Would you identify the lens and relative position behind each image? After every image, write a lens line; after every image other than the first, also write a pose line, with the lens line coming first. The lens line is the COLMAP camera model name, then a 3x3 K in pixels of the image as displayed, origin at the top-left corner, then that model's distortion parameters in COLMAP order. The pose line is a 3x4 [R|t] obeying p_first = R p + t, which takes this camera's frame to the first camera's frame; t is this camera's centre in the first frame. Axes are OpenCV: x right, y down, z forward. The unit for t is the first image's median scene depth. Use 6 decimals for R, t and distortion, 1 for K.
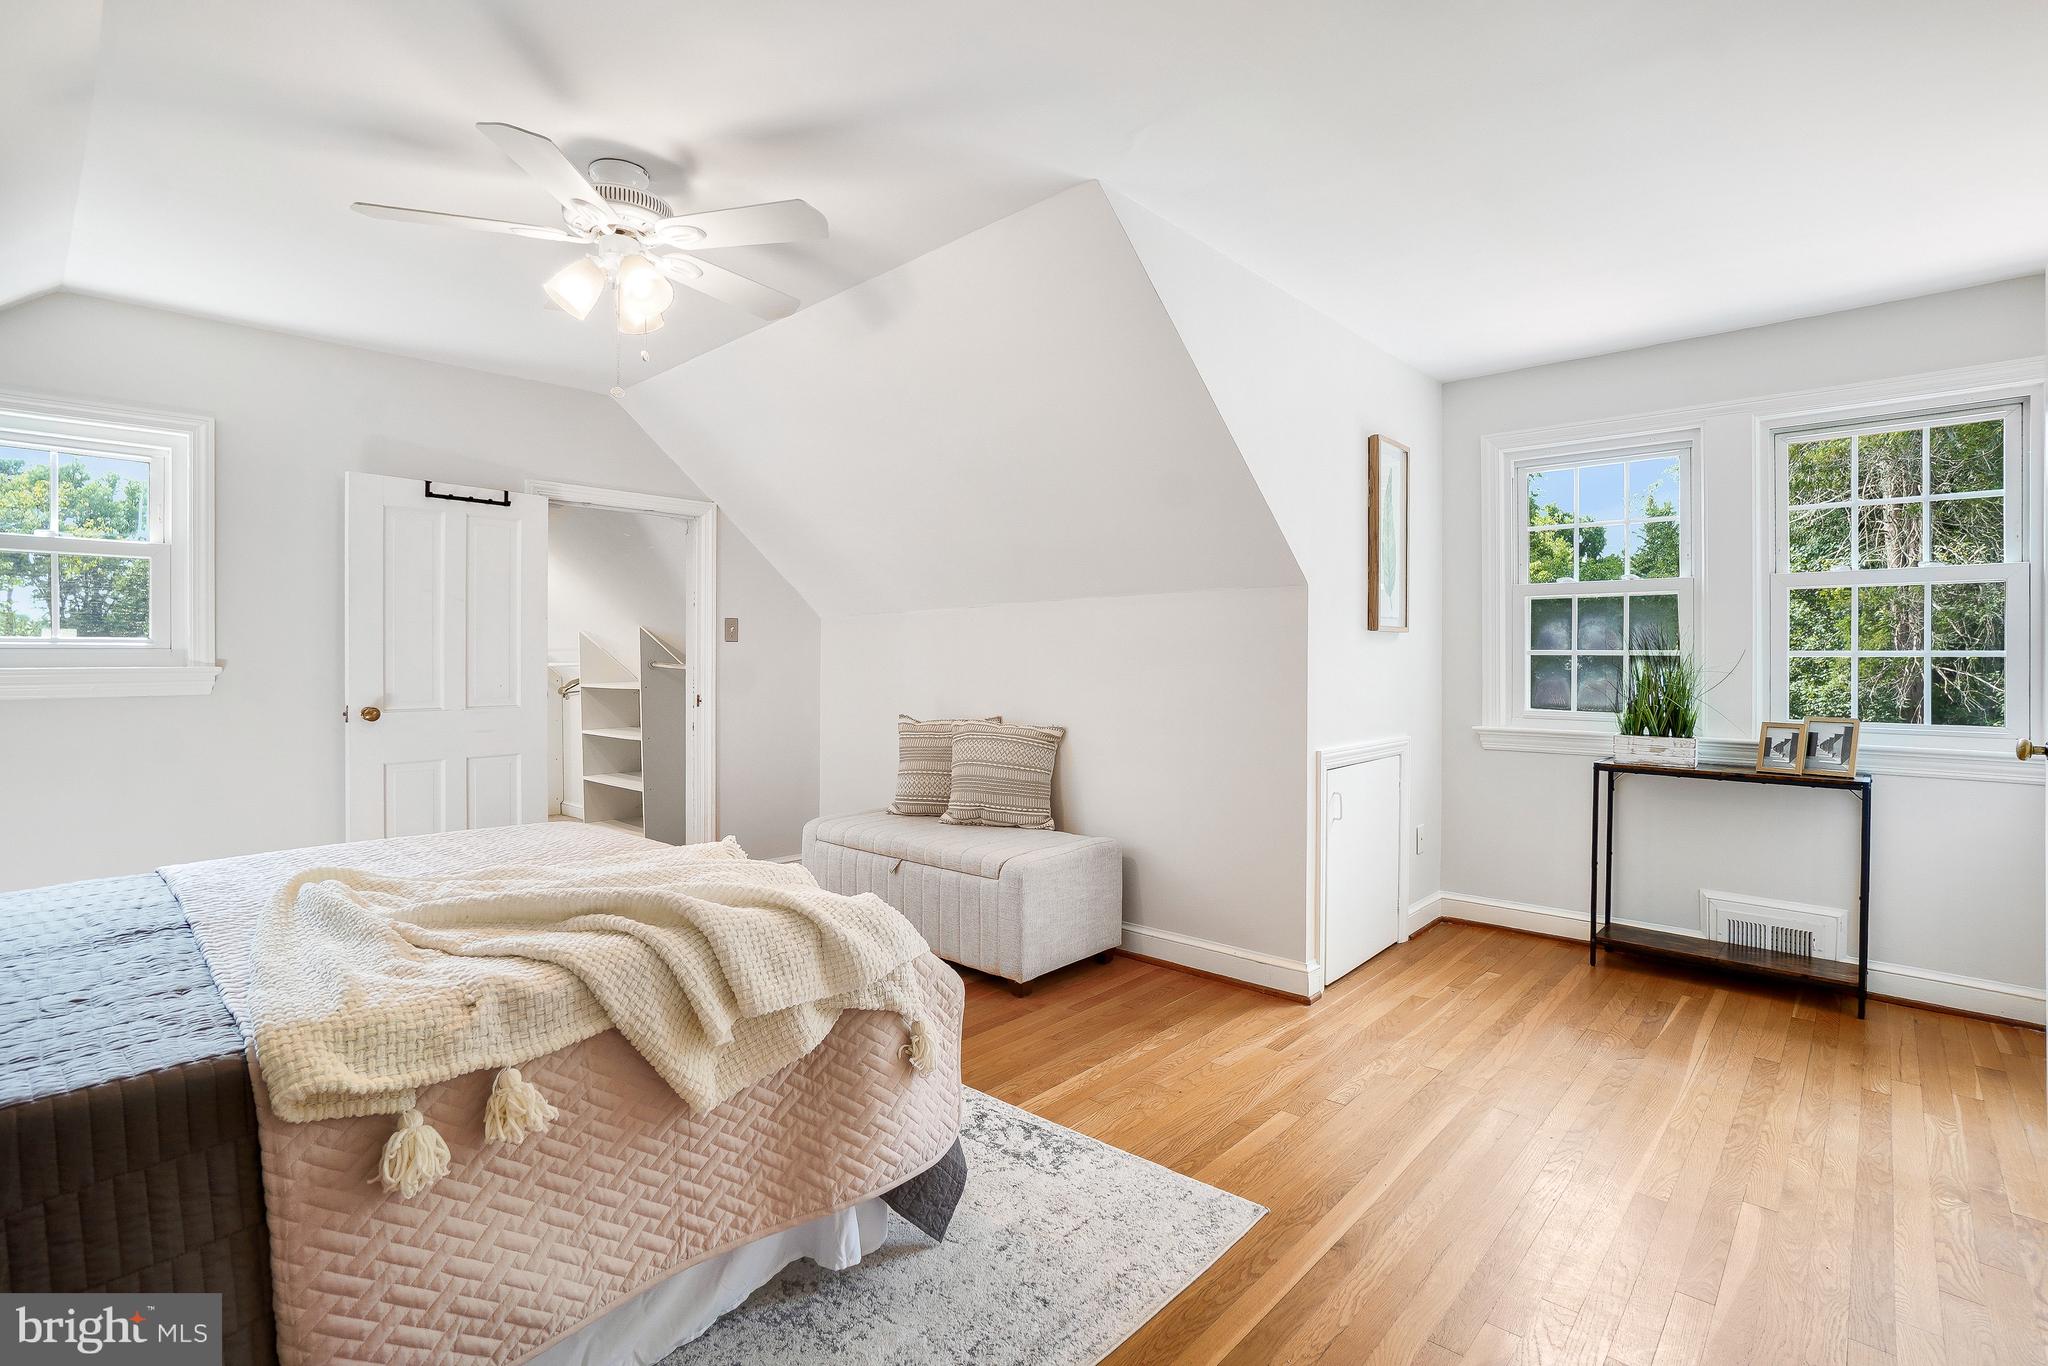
lens RADIAL K [[955.5, 0, 1027.5], [0, 955.5, 664.7], [0, 0, 1]] dist [-0.001228, -0.000005]
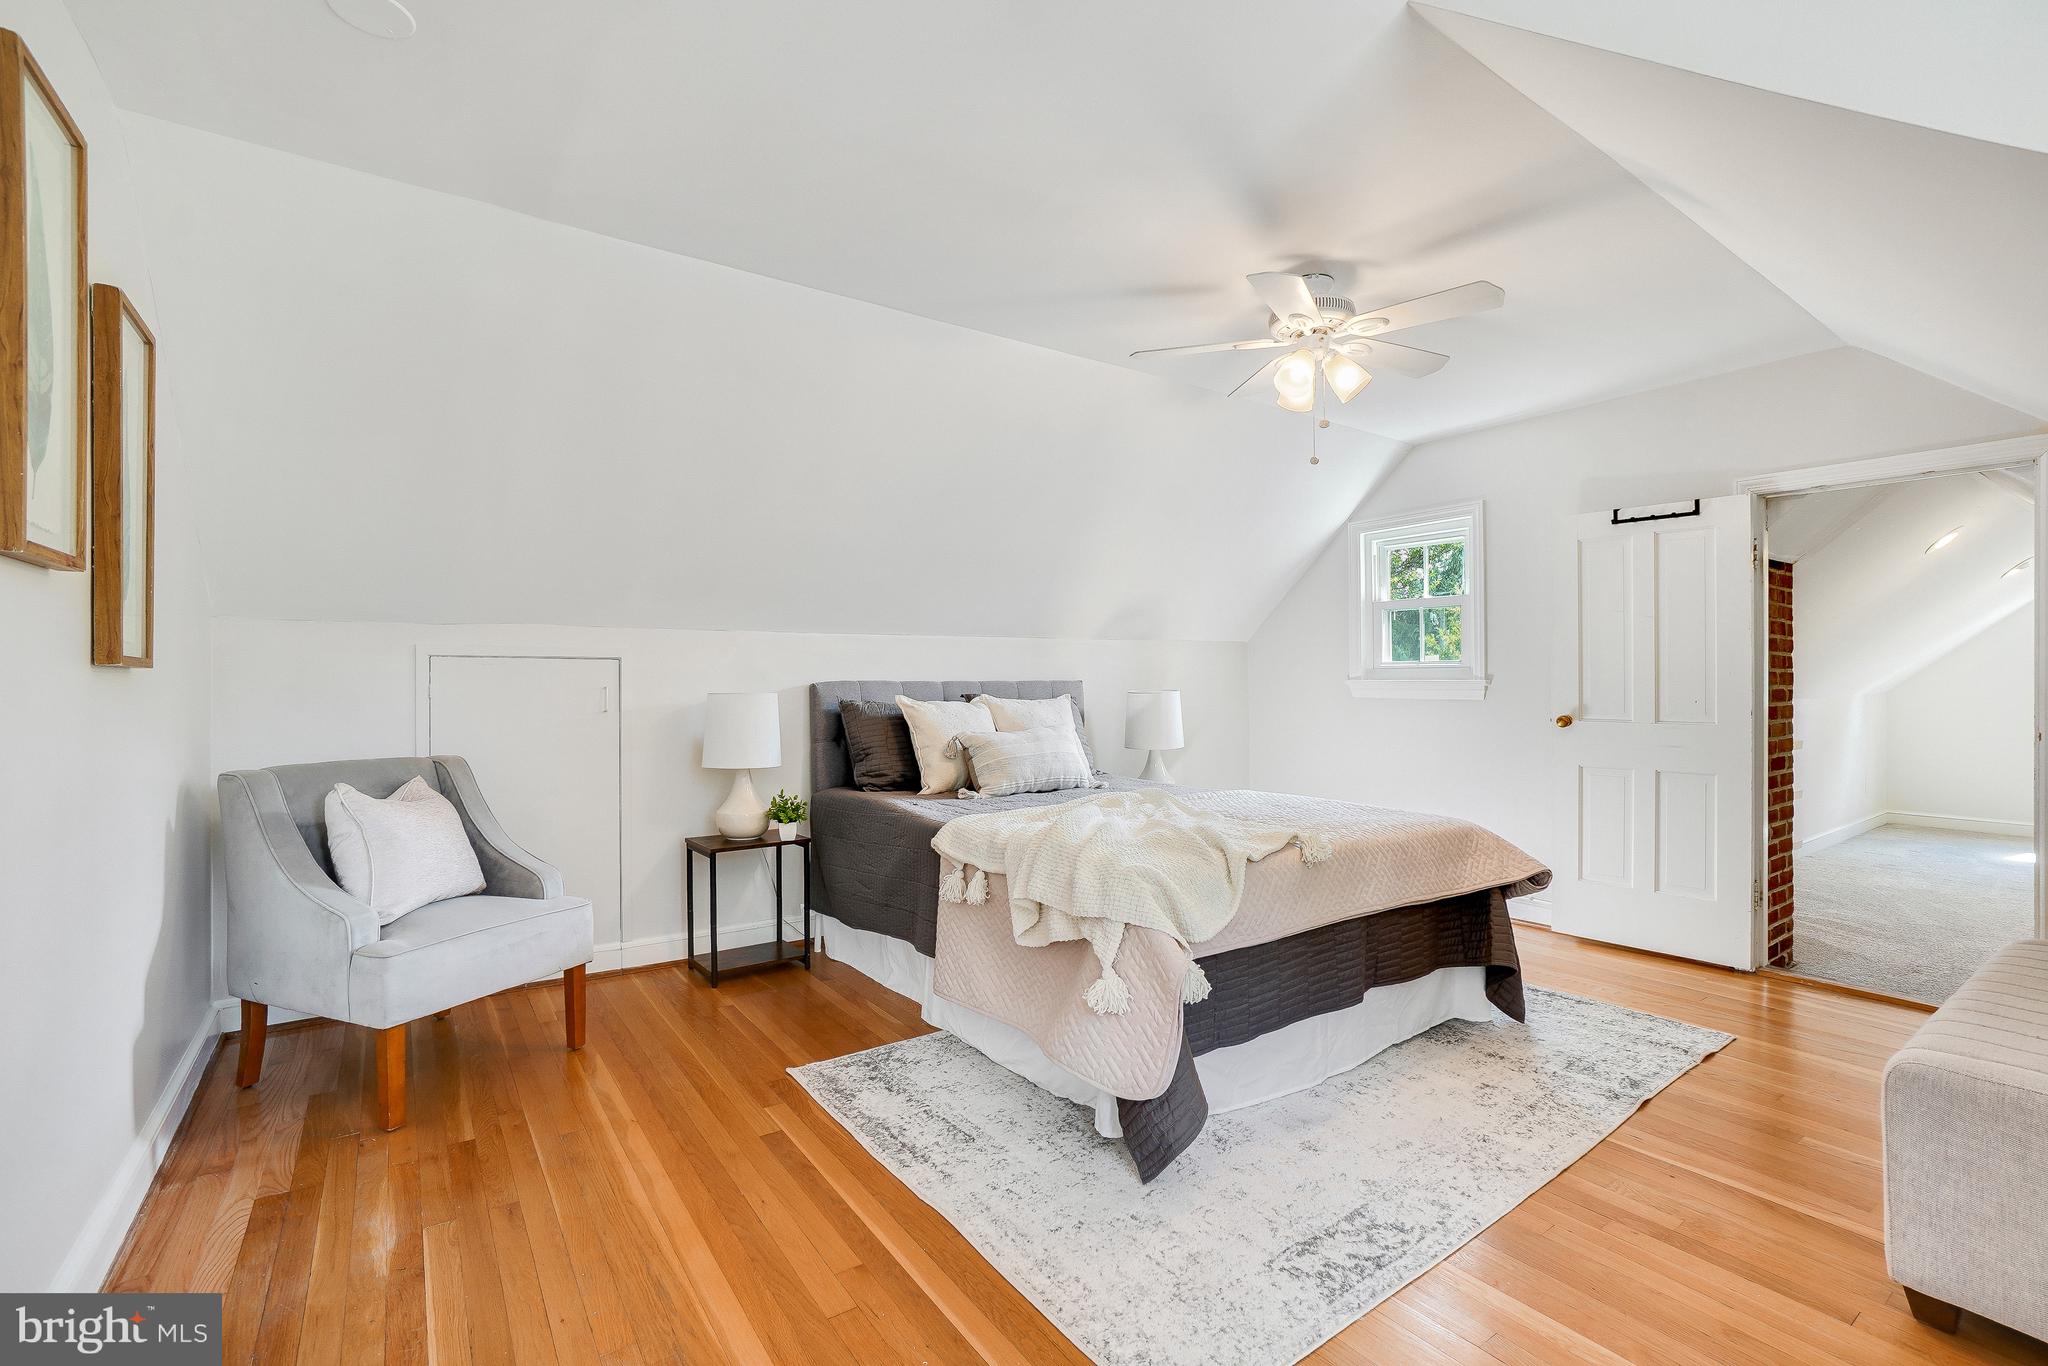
lens RADIAL K [[909.4, 0, 1034.3], [0, 909.4, 678.6], [0, 0, 1]] dist [-0.001337, 0.000278]
pose [[-0.190219, 0.004068, -0.981733, 0.526413], [-0.004162, 0.999979, 0.004950, -0.002869], [0.981733, 0.005028, -0.190198, 0.565441]]
